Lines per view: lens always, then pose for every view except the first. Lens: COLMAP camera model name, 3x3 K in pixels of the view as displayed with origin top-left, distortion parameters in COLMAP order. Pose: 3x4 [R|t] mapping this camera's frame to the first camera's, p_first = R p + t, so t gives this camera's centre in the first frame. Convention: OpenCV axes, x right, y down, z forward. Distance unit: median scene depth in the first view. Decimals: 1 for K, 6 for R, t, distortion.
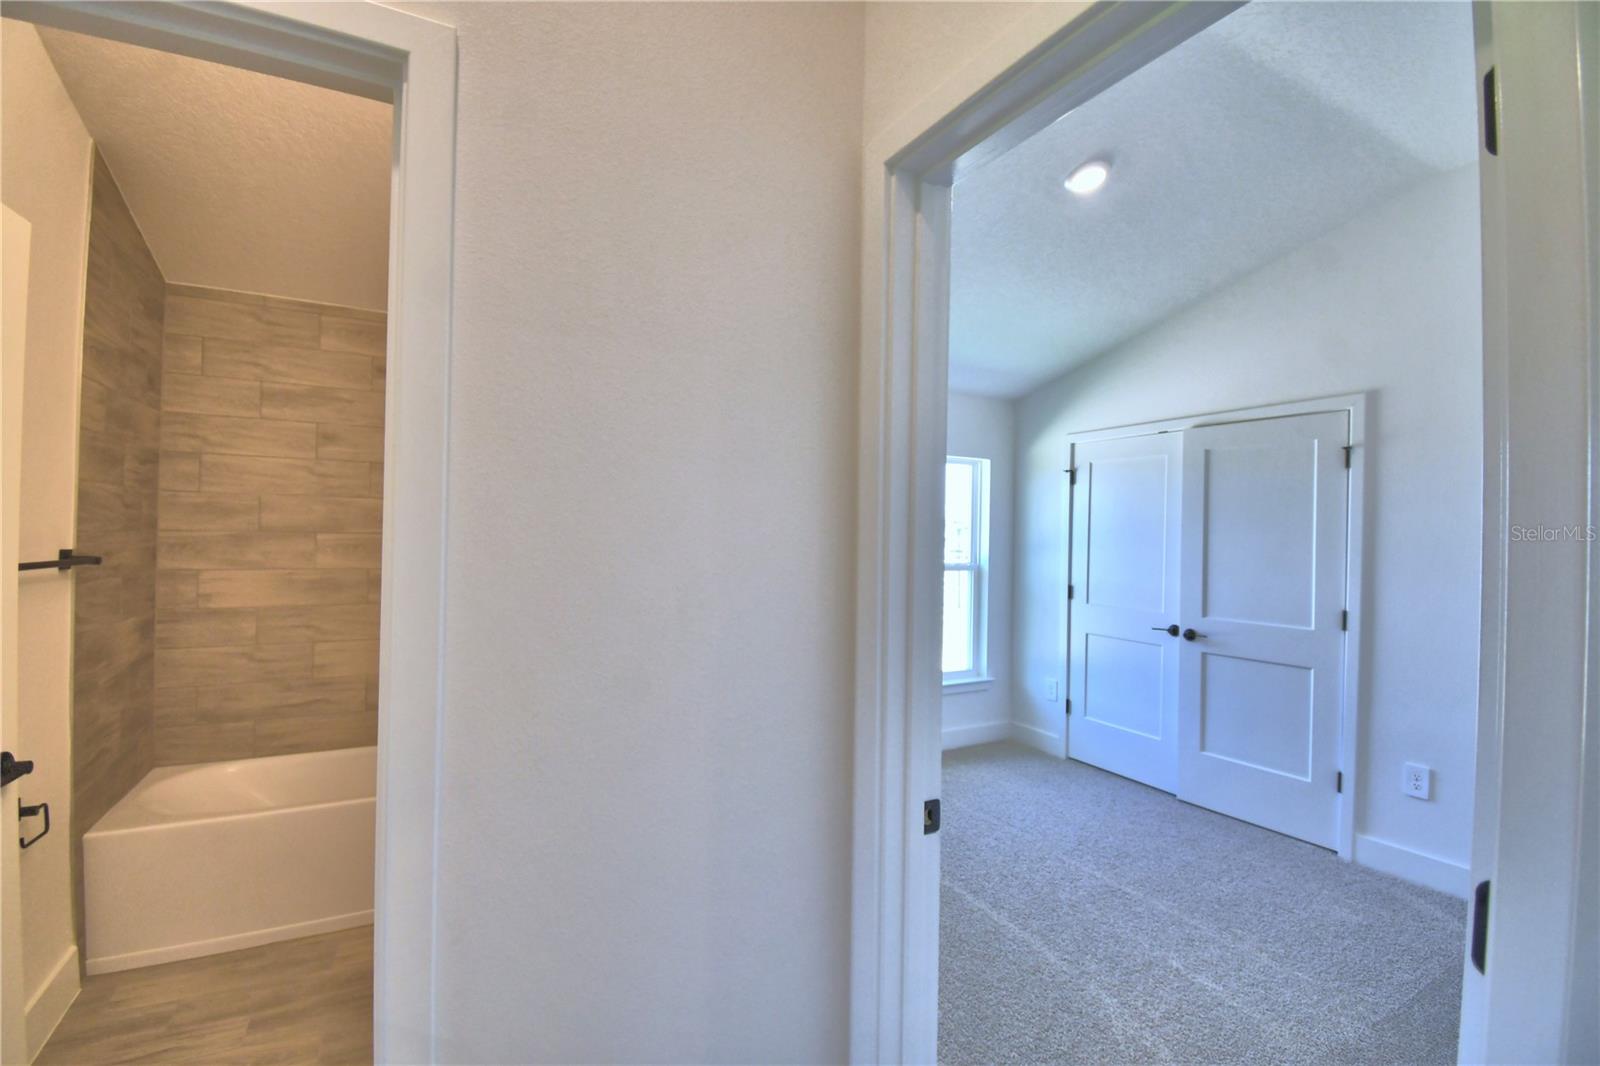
lens RADIAL K [[702.1, 0, 793.2], [0, 702.1, 532.6], [0, 0, 1]] dist [0.027083, -0.030199]
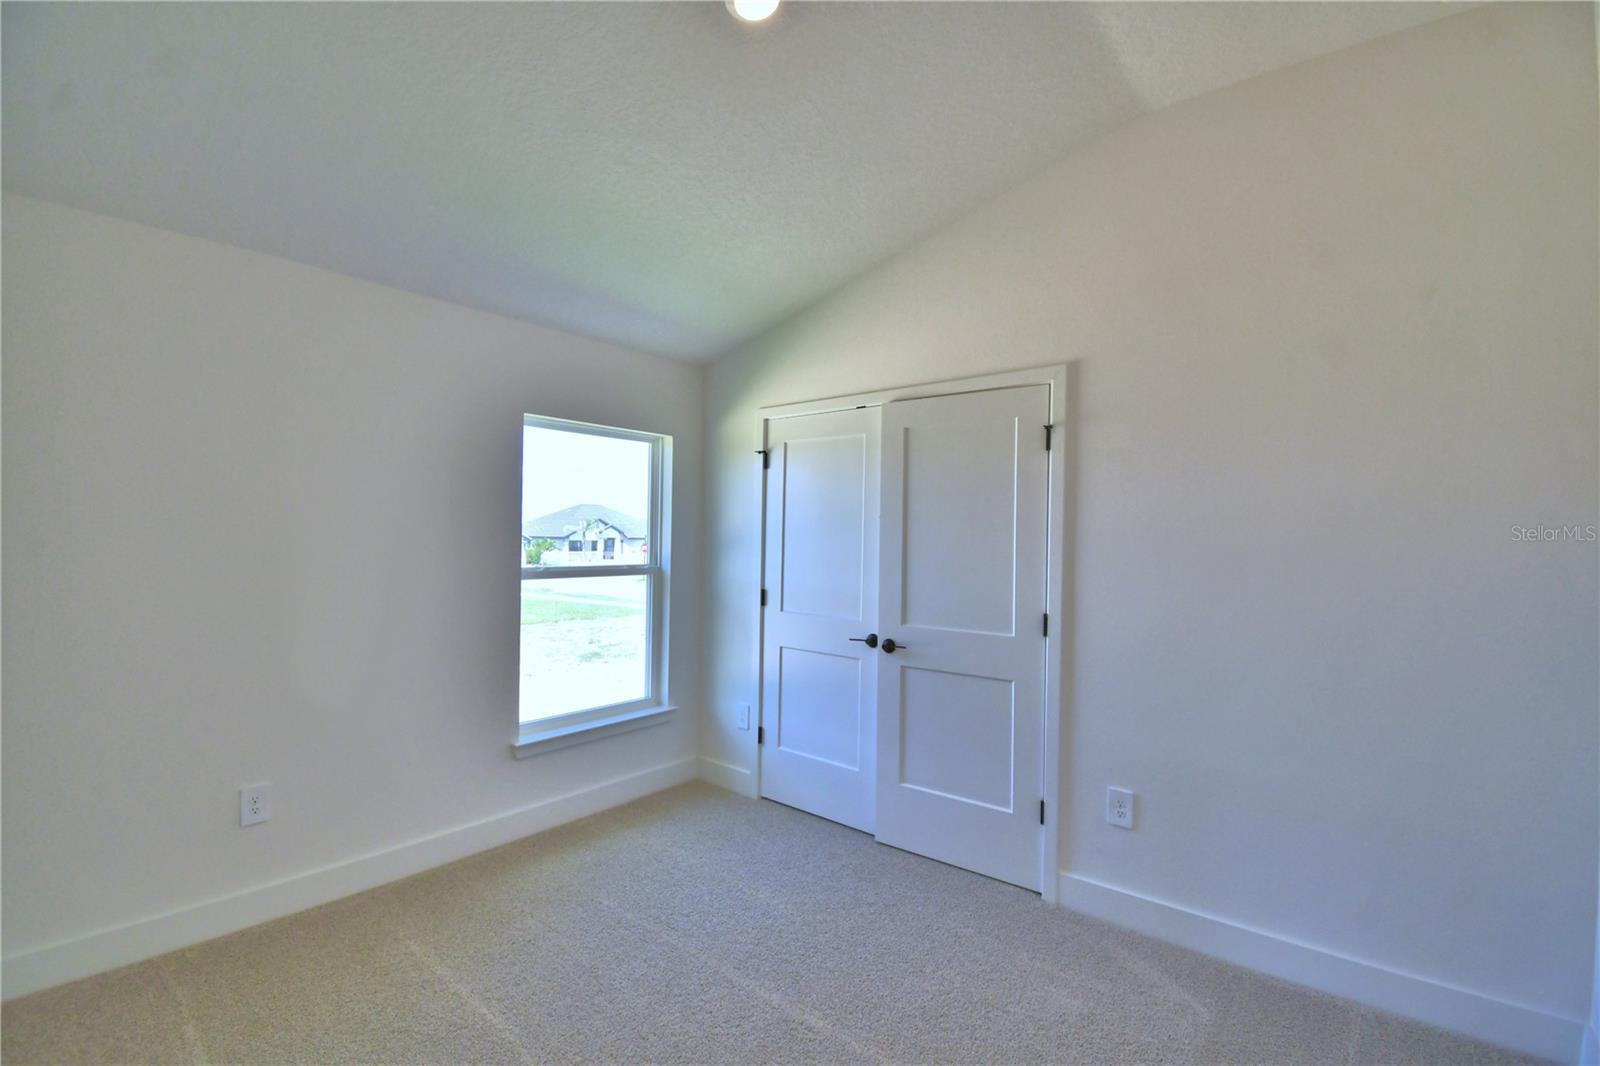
lens RADIAL K [[702.1, 0, 793.2], [0, 702.1, 532.6], [0, 0, 1]] dist [0.027083, -0.030199]
pose [[0.930298, -0.000441, 0.366803, 0.145428], [0.000277, 1.000000, 0.000501, 0.008539], [-0.366804, -0.000364, 0.930298, 0.256975]]
